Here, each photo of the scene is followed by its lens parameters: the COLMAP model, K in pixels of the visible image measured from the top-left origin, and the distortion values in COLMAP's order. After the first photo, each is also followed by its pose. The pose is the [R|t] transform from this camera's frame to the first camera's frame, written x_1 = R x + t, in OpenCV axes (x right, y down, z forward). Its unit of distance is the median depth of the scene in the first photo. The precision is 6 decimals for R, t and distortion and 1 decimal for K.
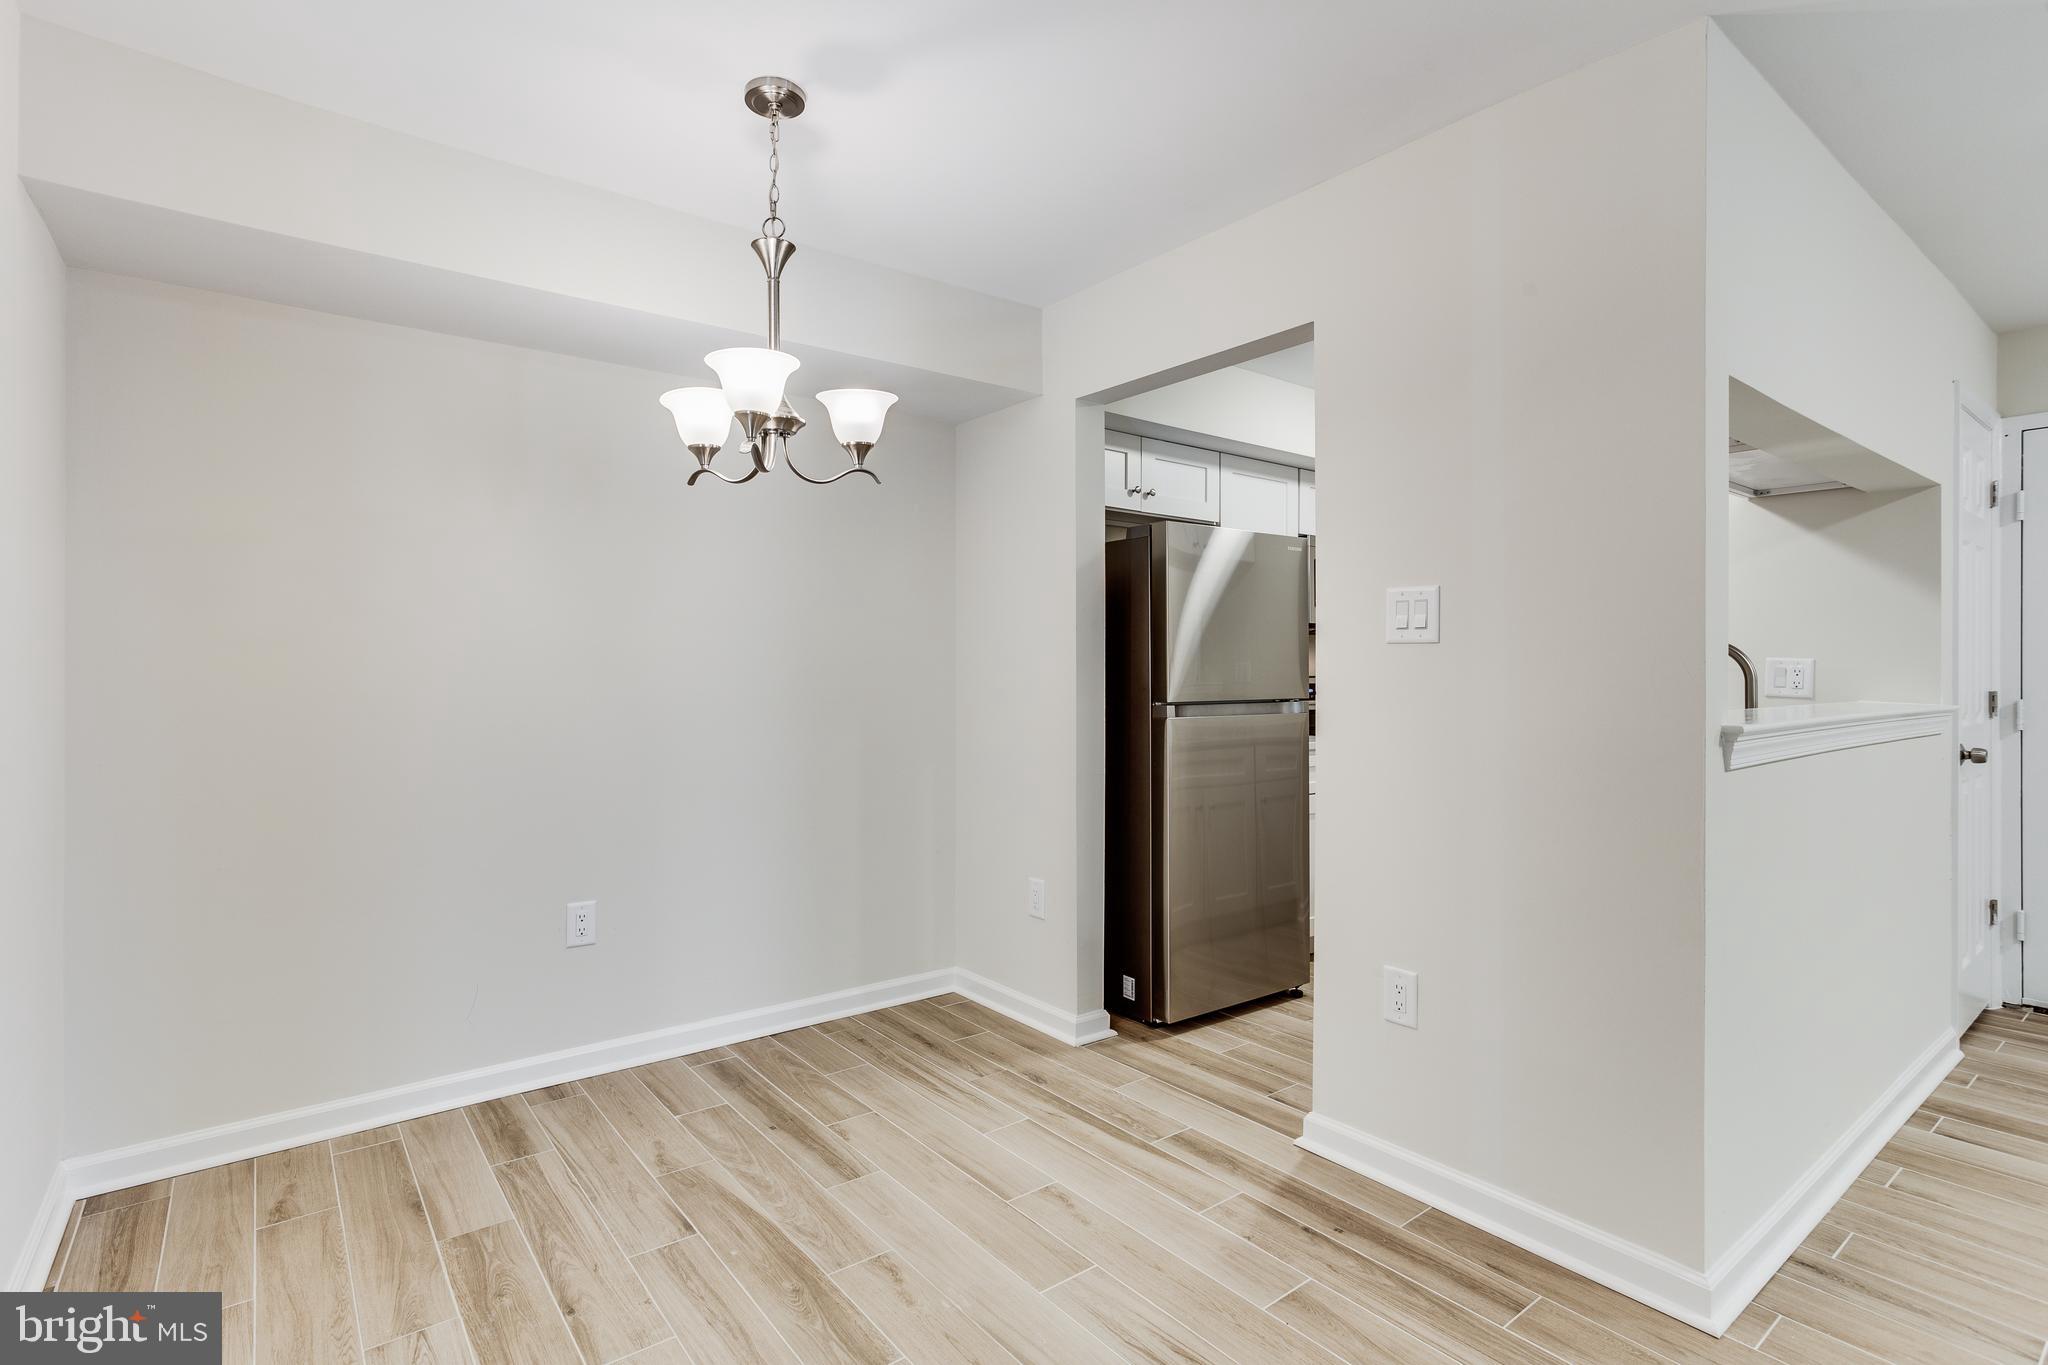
lens RADIAL K [[996.8, 0, 1012.0], [0, 996.8, 682.5], [0, 0, 1]] dist [-0.045375, 0.028898]
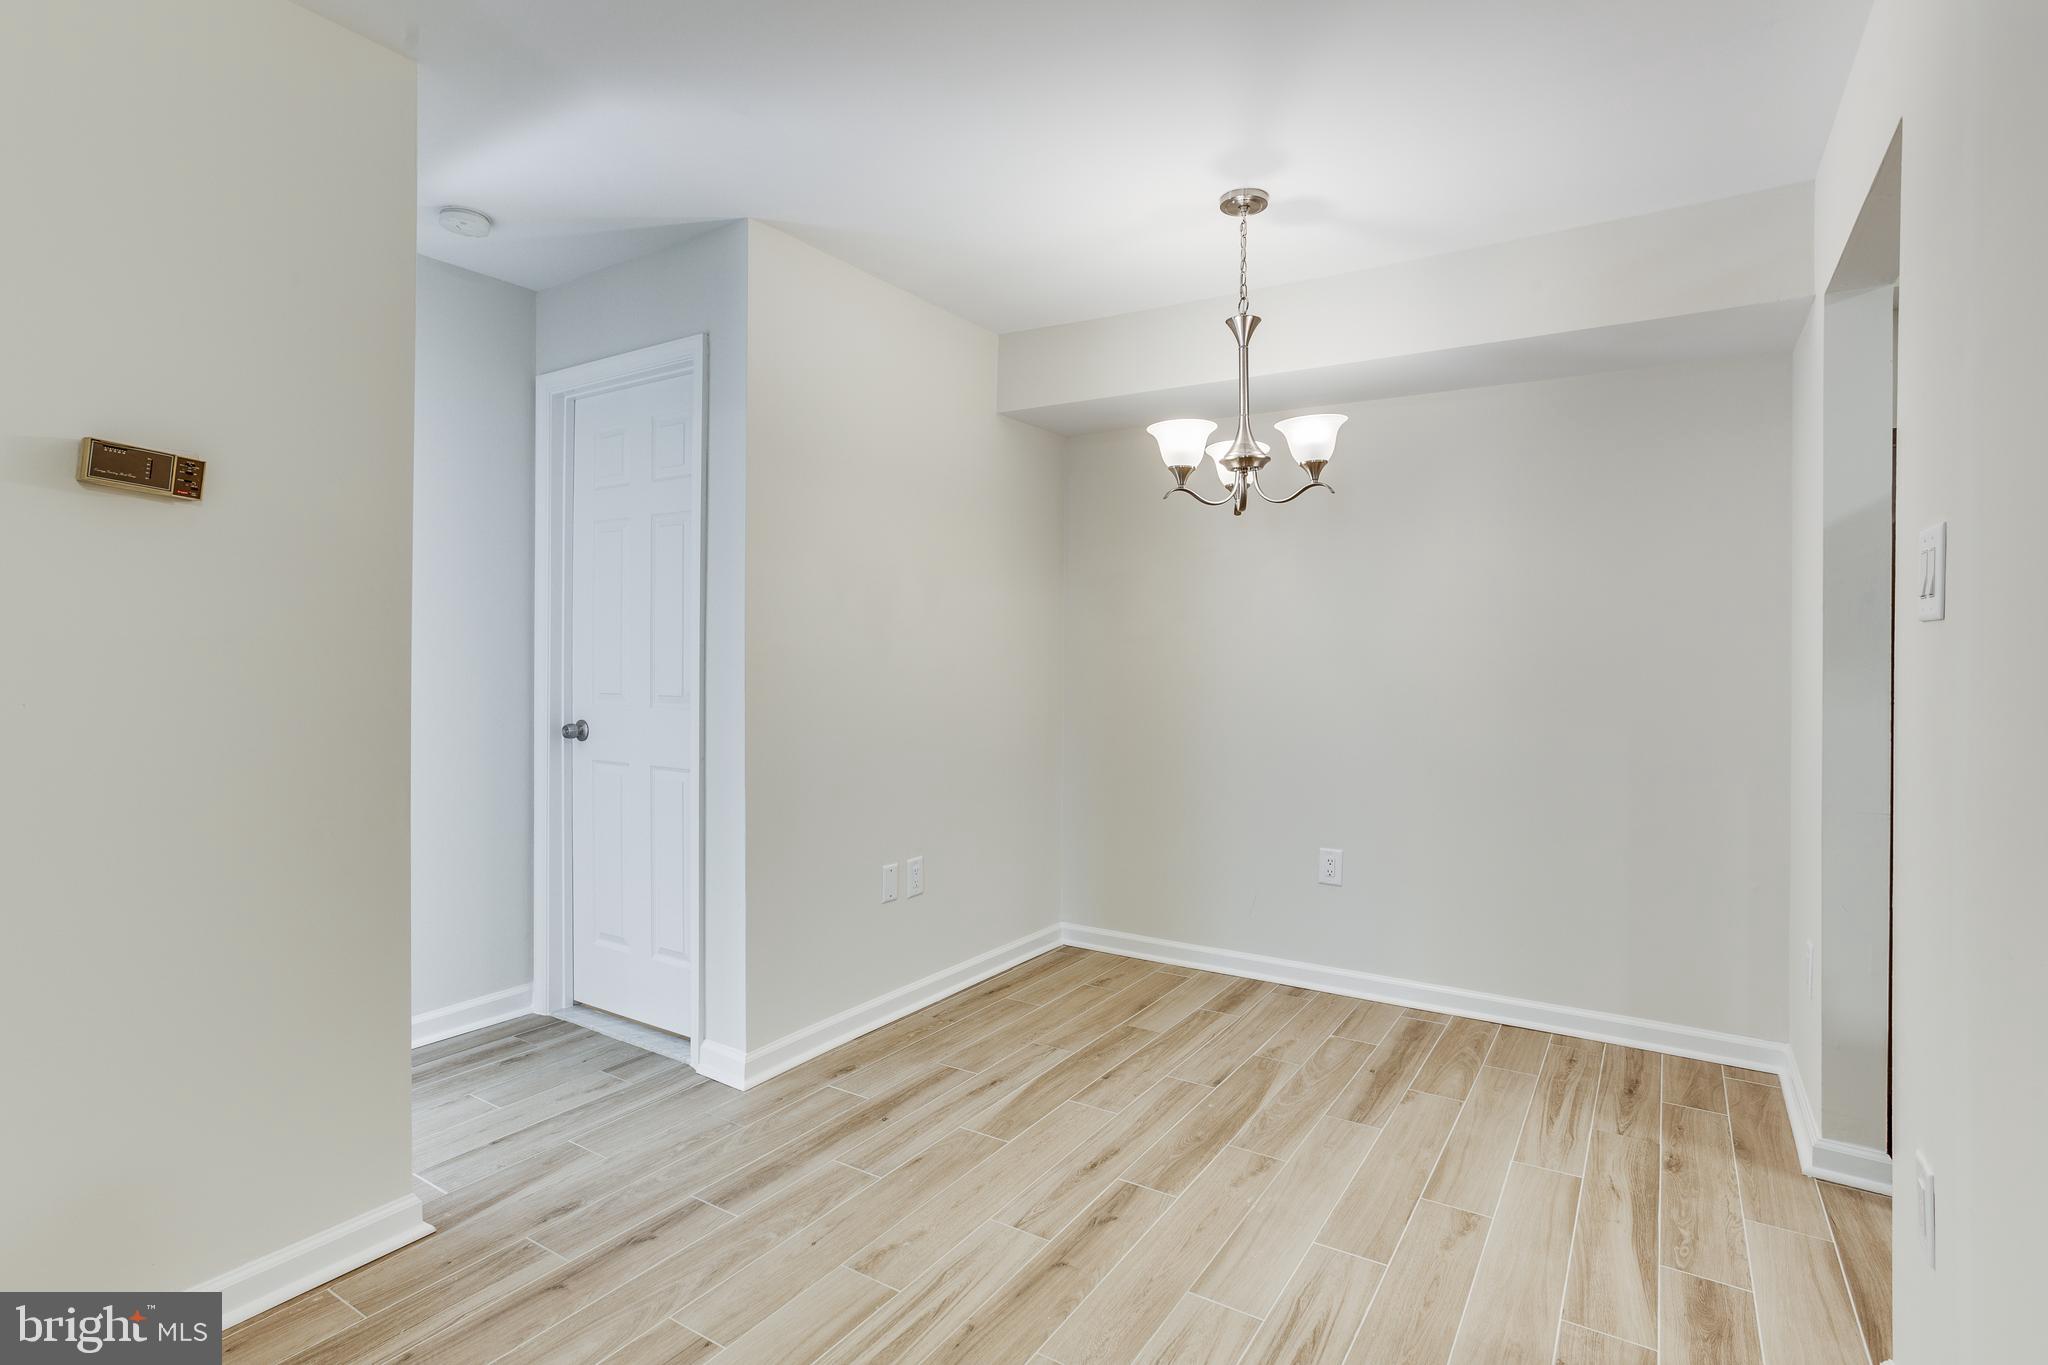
lens RADIAL K [[996.8, 0, 1012.0], [0, 996.8, 682.5], [0, 0, 1]] dist [-0.045375, 0.028898]
pose [[0.325536, 0.021189, -0.945292, 0.707964], [-0.018804, 0.999696, 0.015933, 0.001566], [0.945343, 0.012588, 0.325836, 0.258778]]
